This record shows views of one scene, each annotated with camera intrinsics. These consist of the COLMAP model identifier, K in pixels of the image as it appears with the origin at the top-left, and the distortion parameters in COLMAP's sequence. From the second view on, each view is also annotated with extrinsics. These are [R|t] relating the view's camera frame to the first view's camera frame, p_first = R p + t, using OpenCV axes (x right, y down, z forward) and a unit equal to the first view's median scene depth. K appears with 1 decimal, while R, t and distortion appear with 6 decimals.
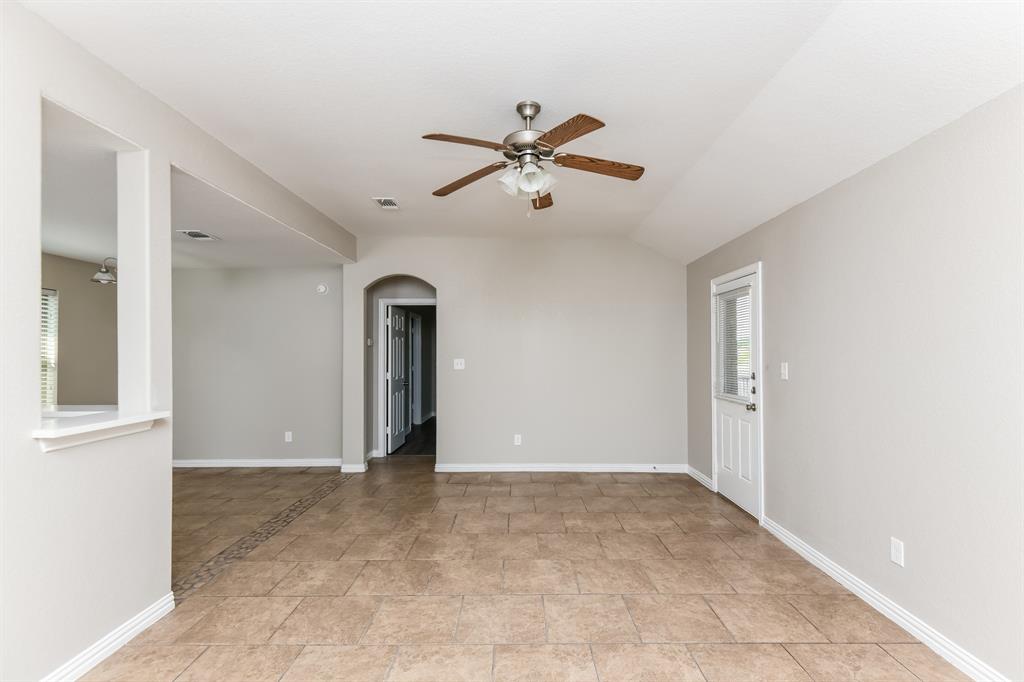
lens RADIAL K [[471.9, 0, 524.9], [0, 471.9, 350.5], [0, 0, 1]] dist [0.020709, -0.012090]
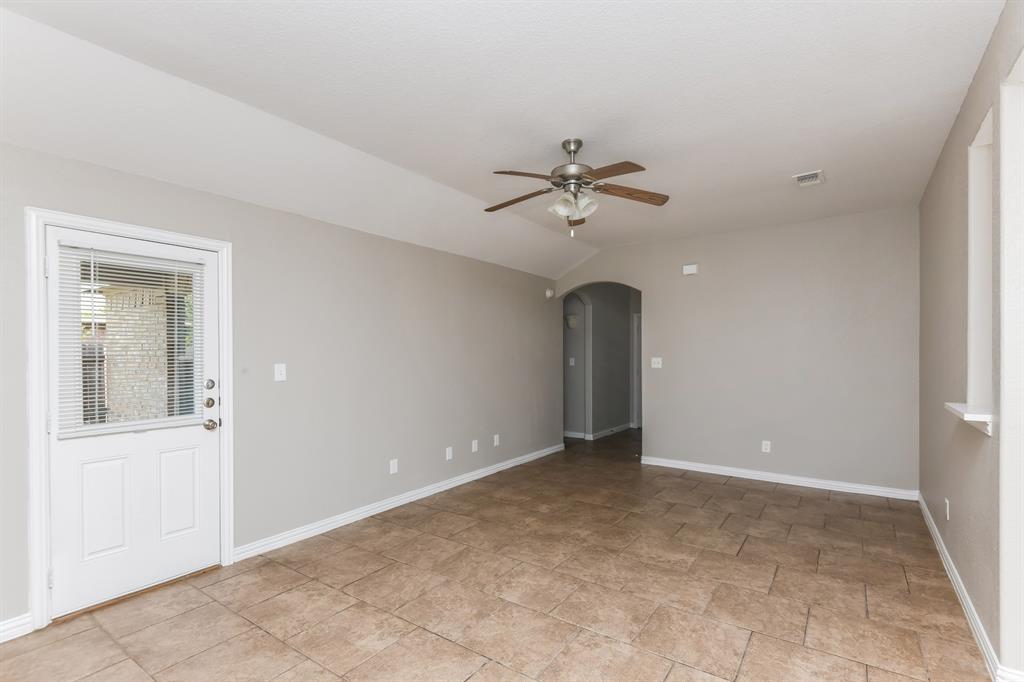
lens RADIAL K [[471.9, 0, 512.2], [0, 471.9, 354.8], [0, 0, 1]] dist [0.020709, -0.012090]
pose [[-0.808317, 0.006941, 0.588707, -0.427045], [0.006733, 0.999974, -0.002546, 0.014177], [-0.588709, 0.001906, -0.808343, 1.539685]]
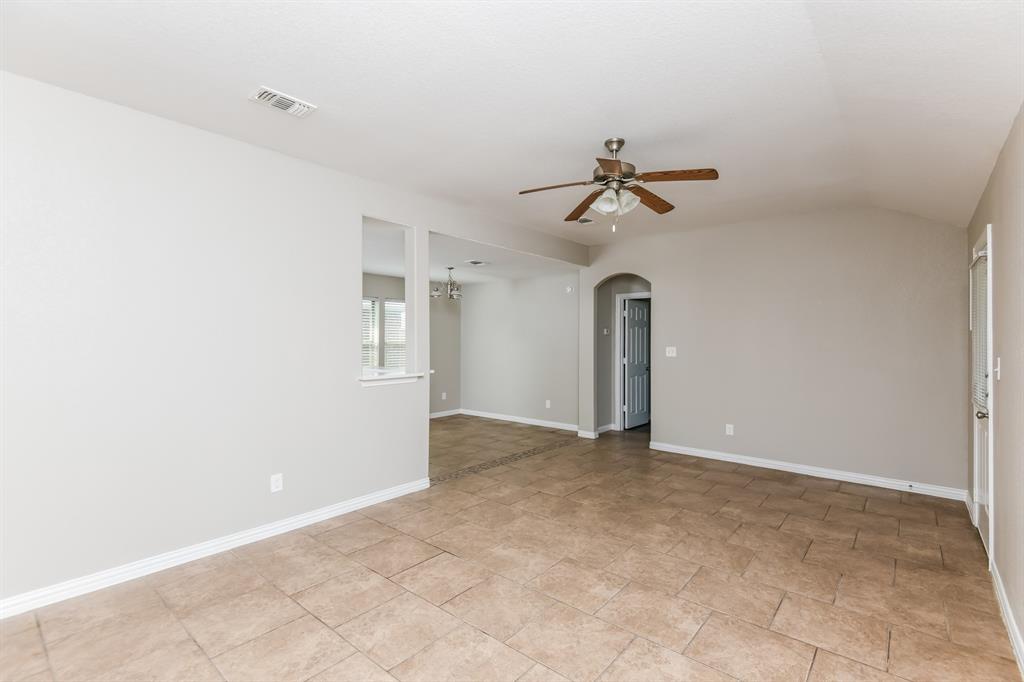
lens RADIAL K [[471.9, 0, 516.3], [0, 471.9, 334.3], [0, 0, 1]] dist [0.020709, -0.012090]
pose [[0.761927, -0.001627, -0.647661, 0.461253], [-0.004605, 0.999958, -0.007929, -0.000428], [0.647647, 0.009024, 0.761887, -0.080446]]
